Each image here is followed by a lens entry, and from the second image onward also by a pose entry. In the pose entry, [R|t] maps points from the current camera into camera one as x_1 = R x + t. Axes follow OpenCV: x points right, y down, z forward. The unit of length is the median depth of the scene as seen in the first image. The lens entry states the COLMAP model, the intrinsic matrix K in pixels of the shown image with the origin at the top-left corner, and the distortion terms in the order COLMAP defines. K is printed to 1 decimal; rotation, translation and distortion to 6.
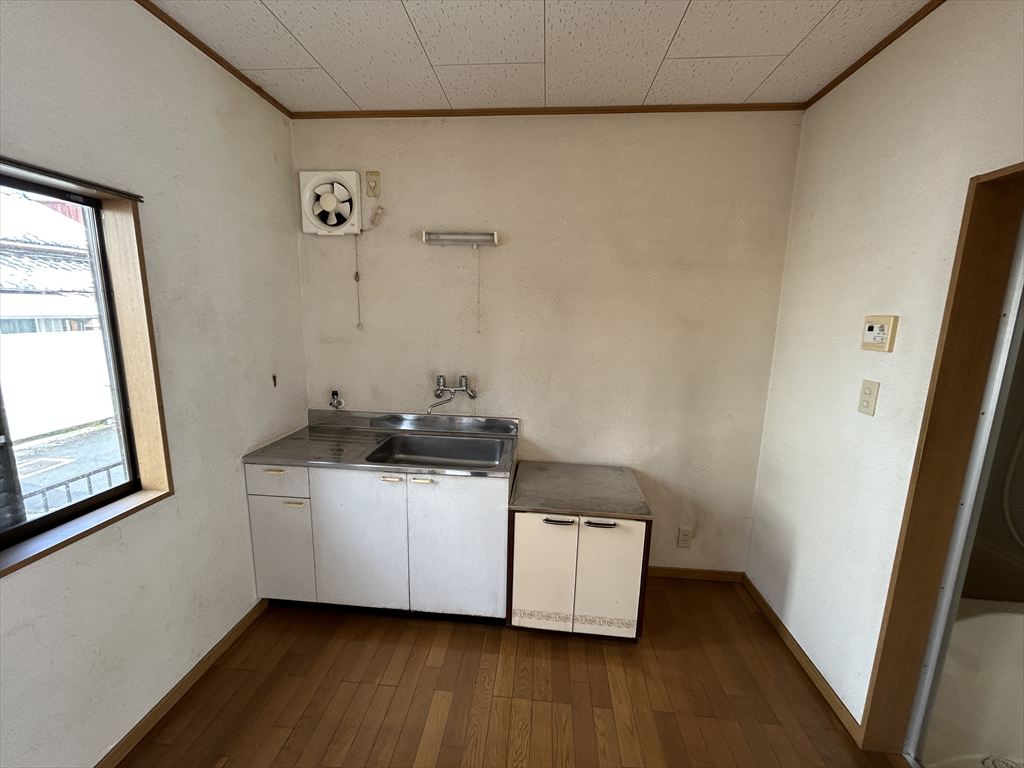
lens RADIAL K [[409.7, 0, 509.7], [0, 409.7, 382.4], [0, 0, 1]] dist [0.001043, -0.000033]
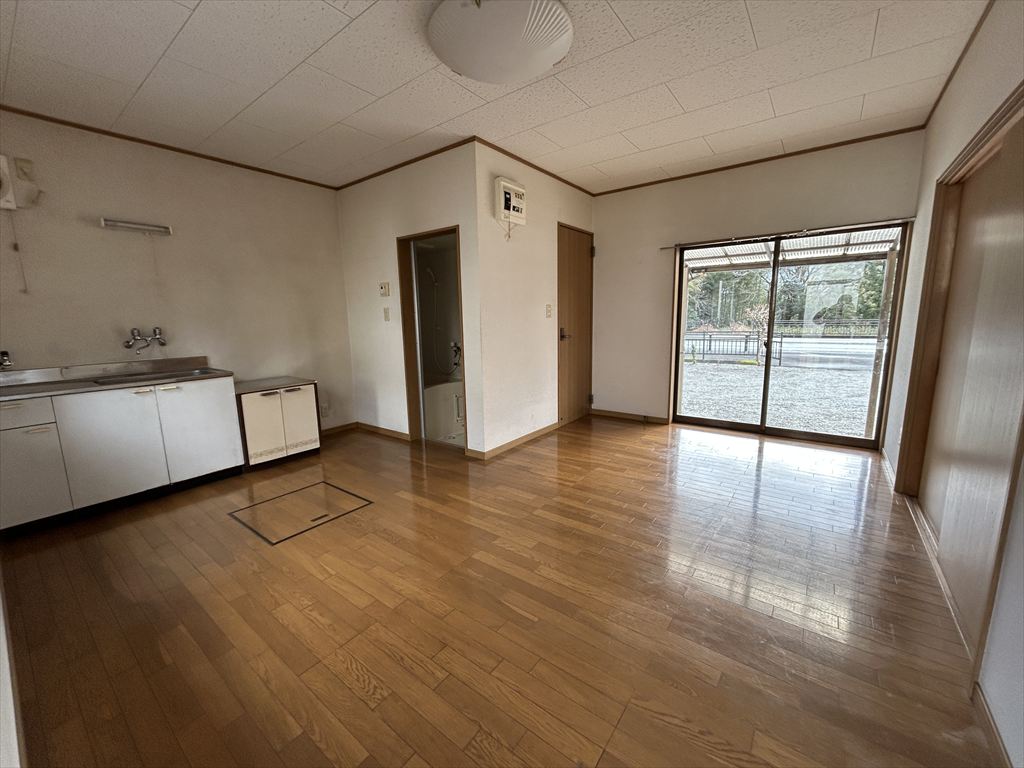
lens RADIAL K [[409.7, 0, 508.5], [0, 409.7, 381.7], [0, 0, 1]] dist [0.001043, -0.000033]
pose [[0.535434, -0.172775, 0.826716, -0.756338], [0.175365, 0.980262, 0.091288, 0.284159], [-0.826171, 0.096098, 0.555164, -0.845240]]
